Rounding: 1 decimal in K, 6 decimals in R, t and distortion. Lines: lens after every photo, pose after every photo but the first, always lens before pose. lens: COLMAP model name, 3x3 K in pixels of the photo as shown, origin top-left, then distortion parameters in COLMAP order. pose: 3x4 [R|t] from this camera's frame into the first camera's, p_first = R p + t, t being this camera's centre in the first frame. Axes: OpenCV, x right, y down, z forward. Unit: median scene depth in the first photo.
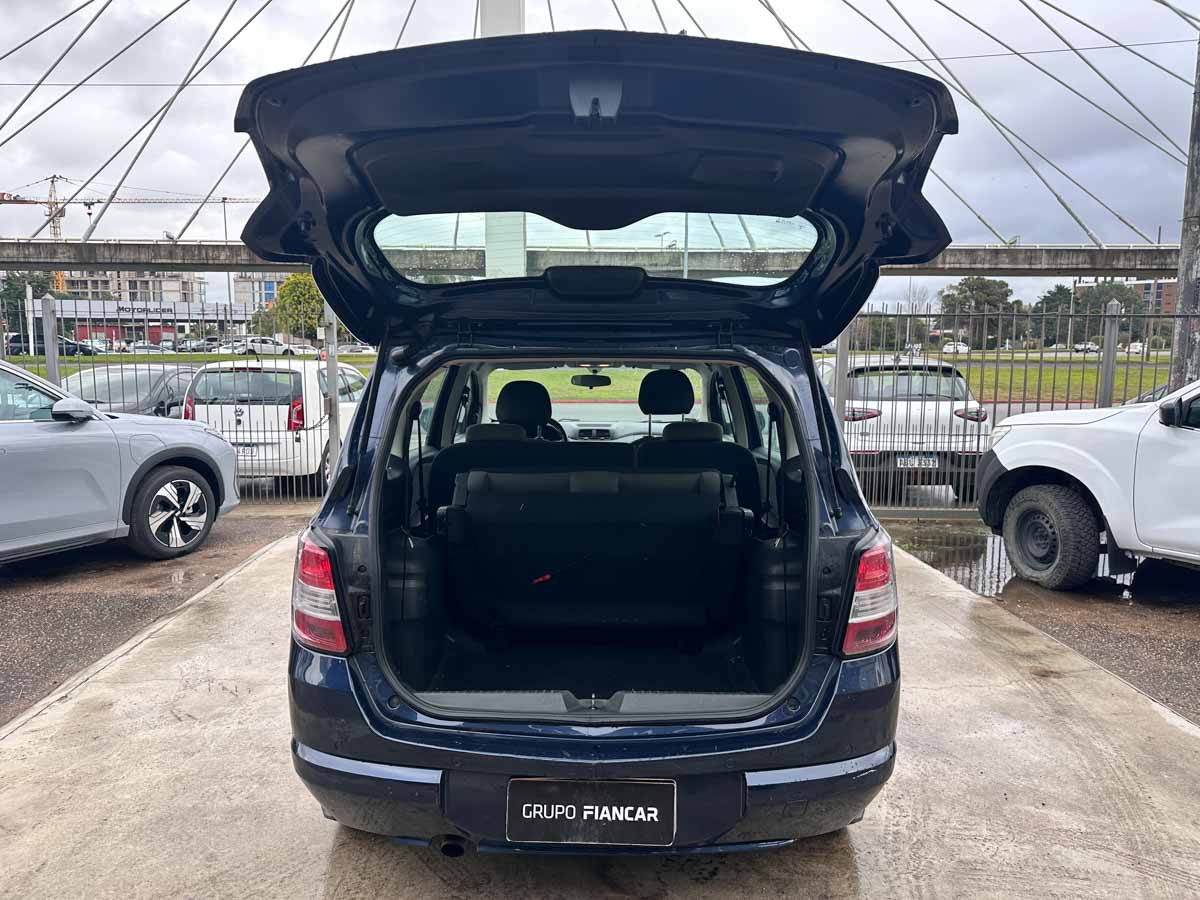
lens RADIAL K [[869.8, 0, 593.7], [0, 869.8, 434.8], [0, 0, 1]] dist [0.006591, 0.000325]
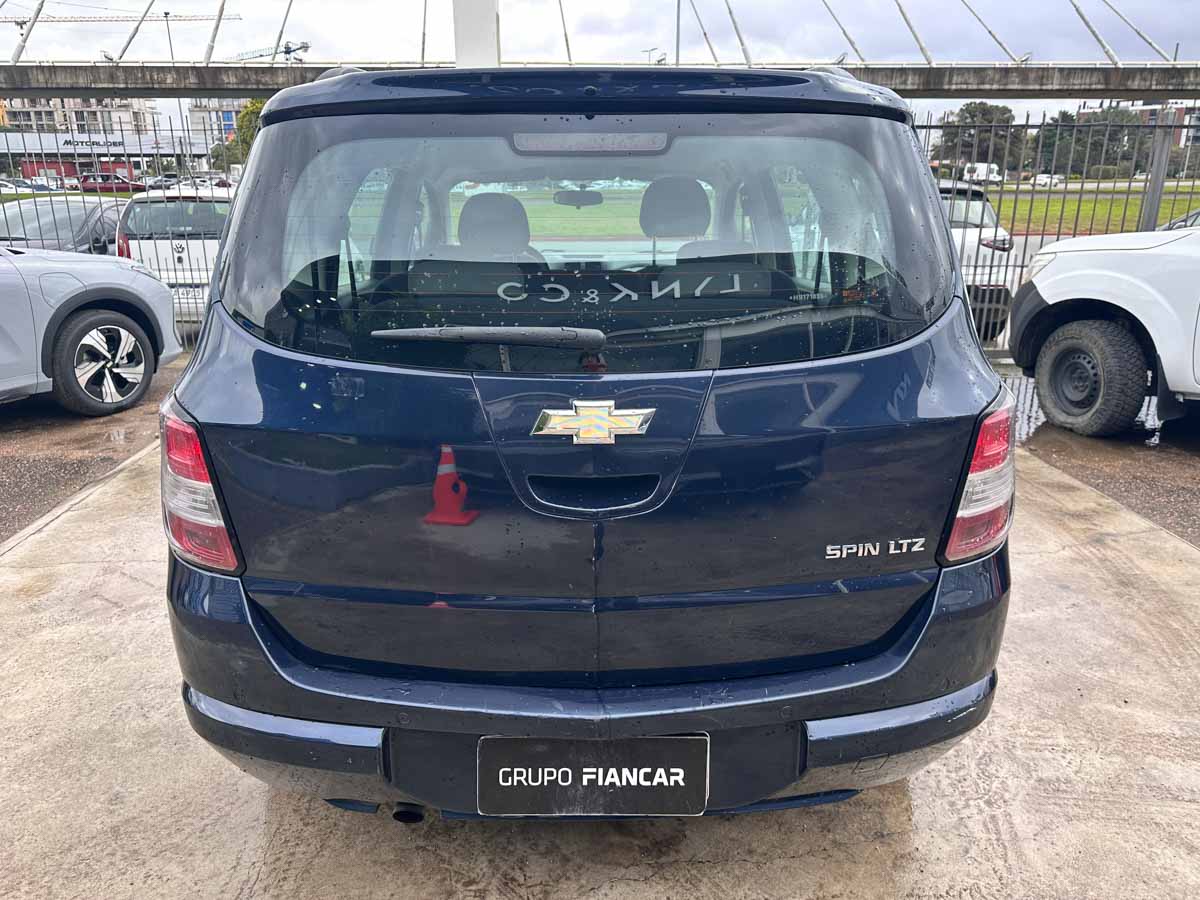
lens RADIAL K [[875.0, 0, 602.7], [0, 875.0, 444.8], [0, 0, 1]] dist [0.003239, -0.004852]
pose [[0.999565, -0.014744, 0.025525, -0.003955], [0.009619, 0.981669, 0.190350, 0.008889], [-0.027864, -0.190022, 0.981384, 0.138552]]
